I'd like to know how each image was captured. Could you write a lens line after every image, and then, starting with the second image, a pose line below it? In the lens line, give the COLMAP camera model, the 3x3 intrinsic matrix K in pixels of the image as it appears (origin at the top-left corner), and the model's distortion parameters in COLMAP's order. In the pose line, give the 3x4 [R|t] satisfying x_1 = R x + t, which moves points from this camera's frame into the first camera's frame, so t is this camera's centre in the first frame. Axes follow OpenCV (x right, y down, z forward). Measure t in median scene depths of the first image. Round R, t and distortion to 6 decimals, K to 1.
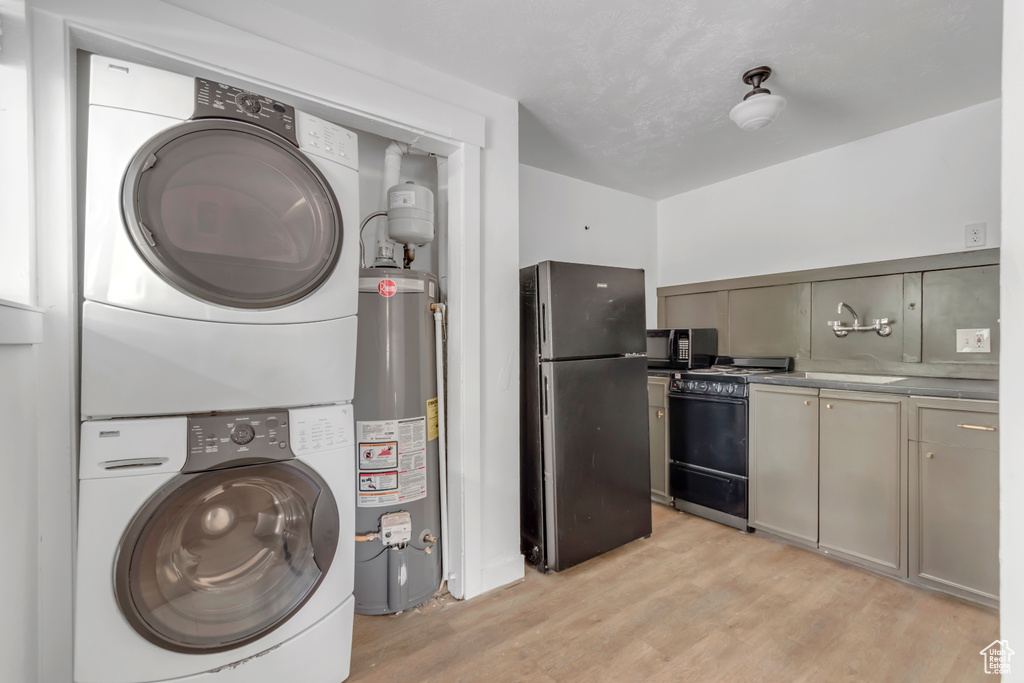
lens RADIAL K [[446.8, 0, 519.6], [0, 446.8, 344.7], [0, 0, 1]] dist [-0.000159, -0.000277]
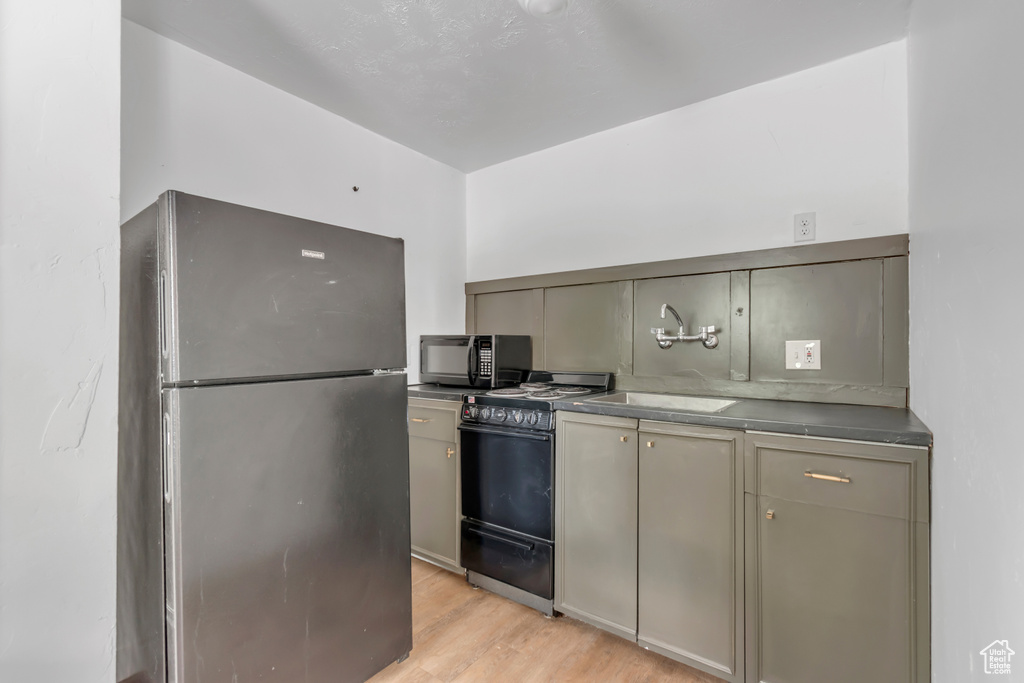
lens RADIAL K [[457.2, 0, 512.0], [0, 457.2, 341.5], [0, 0, 1]] dist [0.001704, 0.000316]
pose [[0.956238, 0.017433, 0.292071, 0.222770], [-0.009447, 0.999542, -0.028733, -0.003531], [-0.292438, 0.024716, 0.955965, 0.303135]]
